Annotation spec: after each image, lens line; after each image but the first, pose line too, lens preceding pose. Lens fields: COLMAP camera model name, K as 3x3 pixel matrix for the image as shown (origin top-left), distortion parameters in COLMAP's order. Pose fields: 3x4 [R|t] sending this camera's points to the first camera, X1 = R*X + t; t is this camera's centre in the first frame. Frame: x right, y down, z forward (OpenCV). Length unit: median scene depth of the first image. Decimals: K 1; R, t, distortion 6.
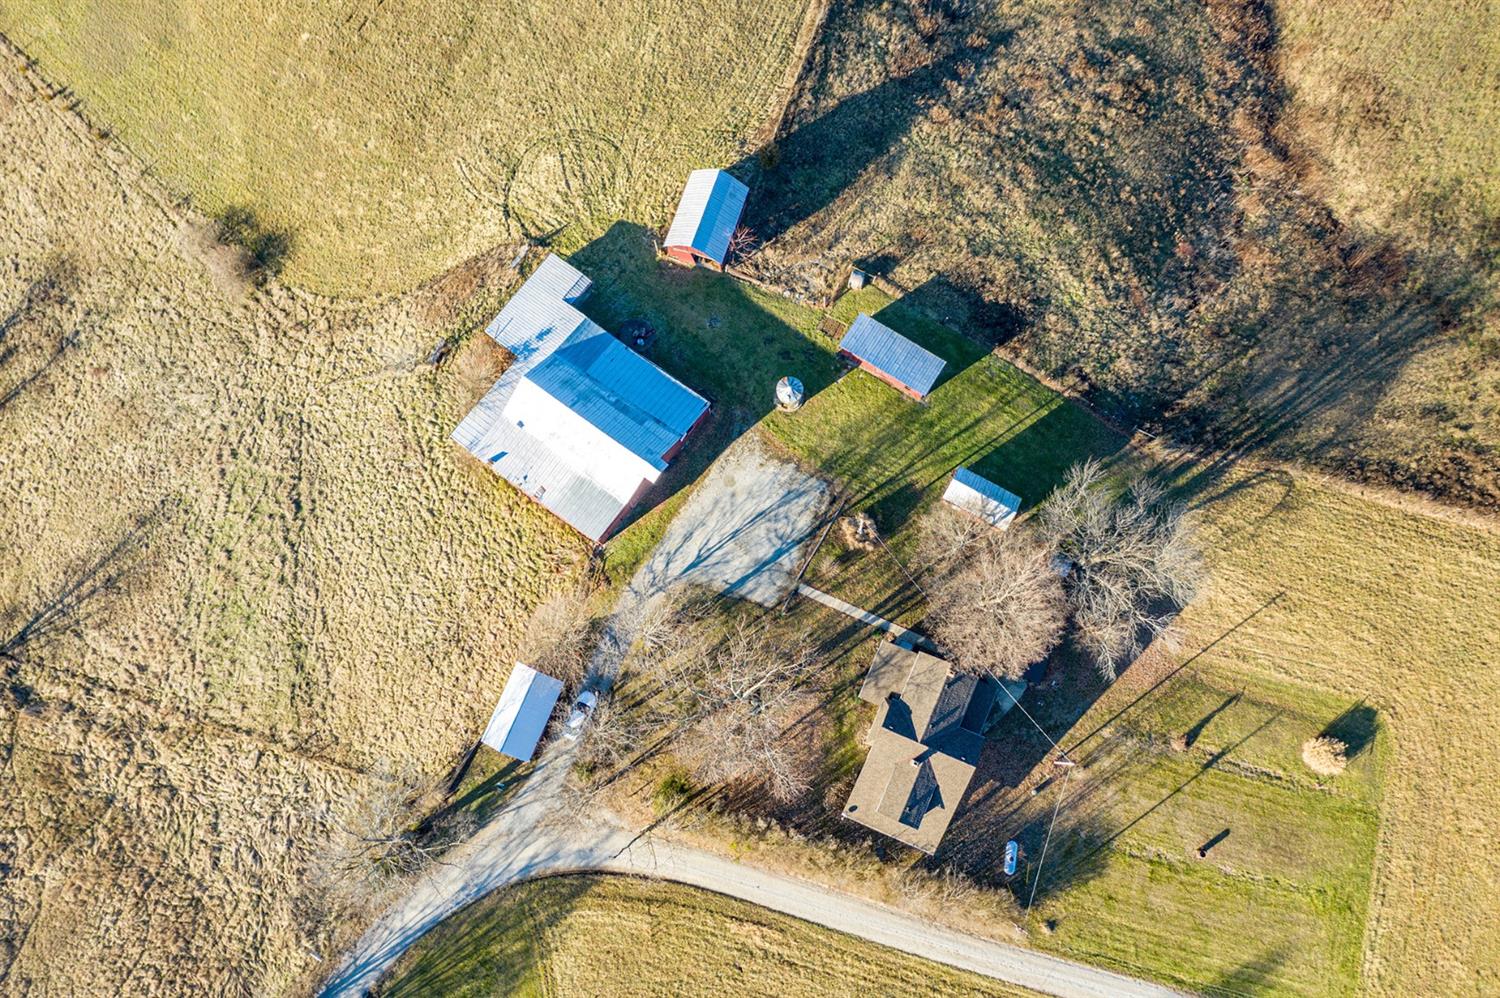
lens RADIAL K [[1186.2, 0, 752.7], [0, 1186.2, 502.8], [0, 0, 1]] dist [-0.009361, -0.006667]
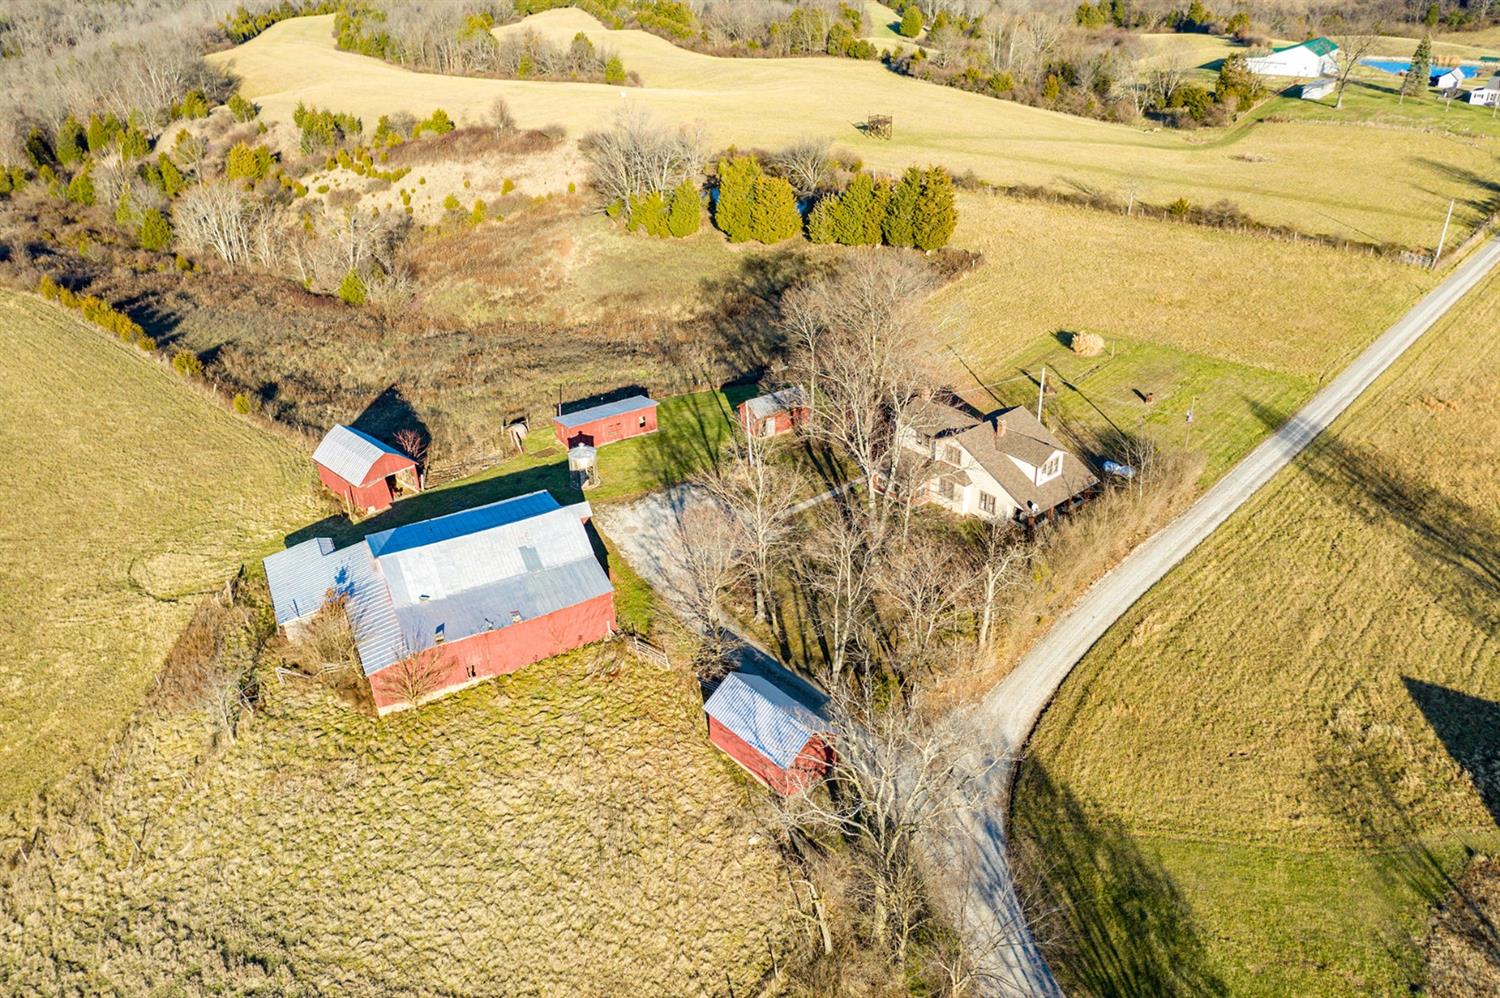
lens RADIAL K [[1186.2, 0, 752.7], [0, 1186.2, 502.8], [0, 0, 1]] dist [-0.009361, -0.006667]
pose [[0.438437, -0.431337, 0.788493, -0.630051], [0.885470, 0.357627, -0.296724, 0.298638], [-0.153999, 0.828282, 0.538733, 0.487342]]
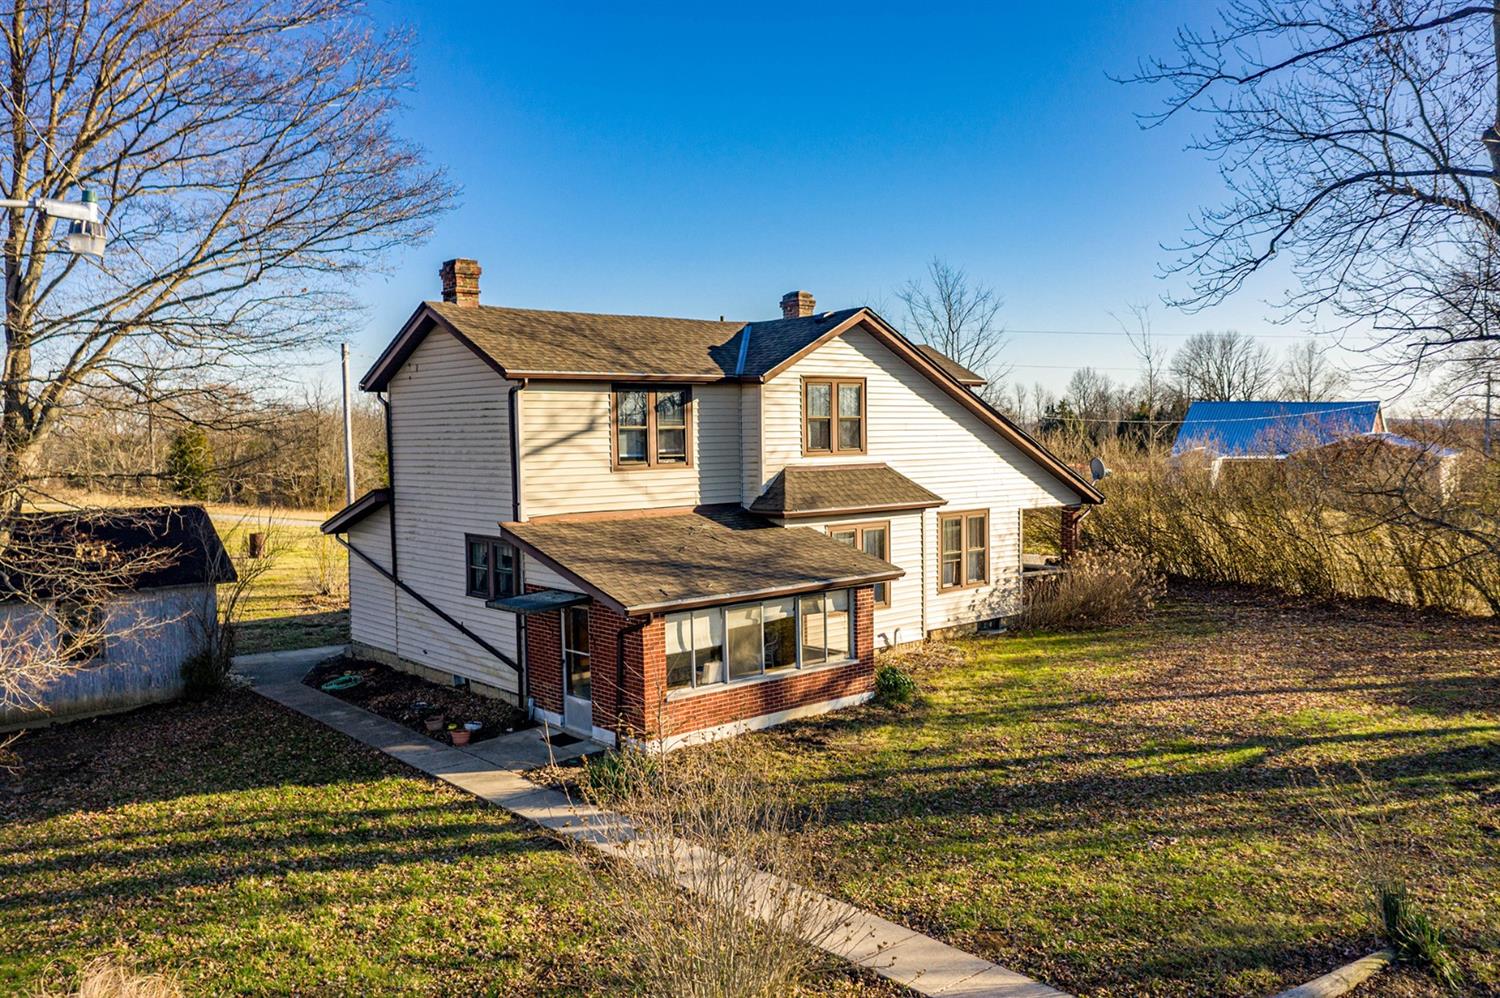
lens RADIAL K [[1186.2, 0, 752.7], [0, 1186.2, 502.8], [0, 0, 1]] dist [-0.009361, -0.006667]
pose [[-0.903425, -0.018517, 0.428347, 0.029481], [0.423544, 0.116622, 0.898337, -0.012368], [-0.066589, 0.993004, -0.097517, 0.918426]]
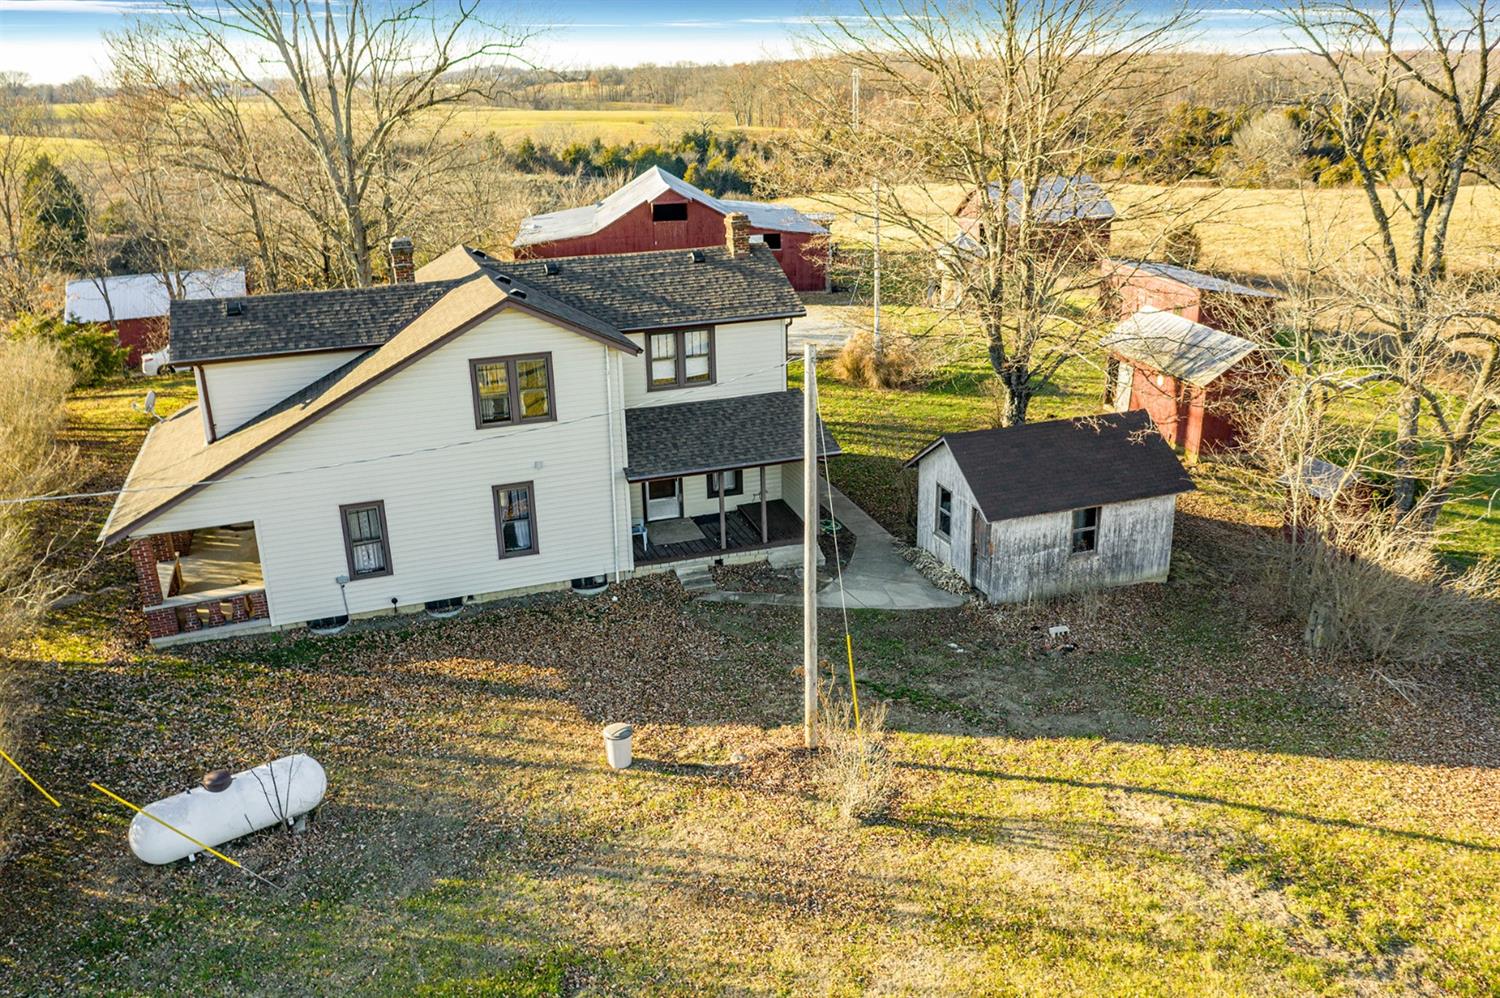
lens RADIAL K [[1186.2, 0, 752.7], [0, 1186.2, 502.8], [0, 0, 1]] dist [-0.009361, -0.006667]
pose [[0.676757, 0.252424, -0.691580, 0.339624], [-0.719622, 0.425080, -0.549045, 0.288943], [0.155385, 0.869246, 0.469326, 0.801080]]
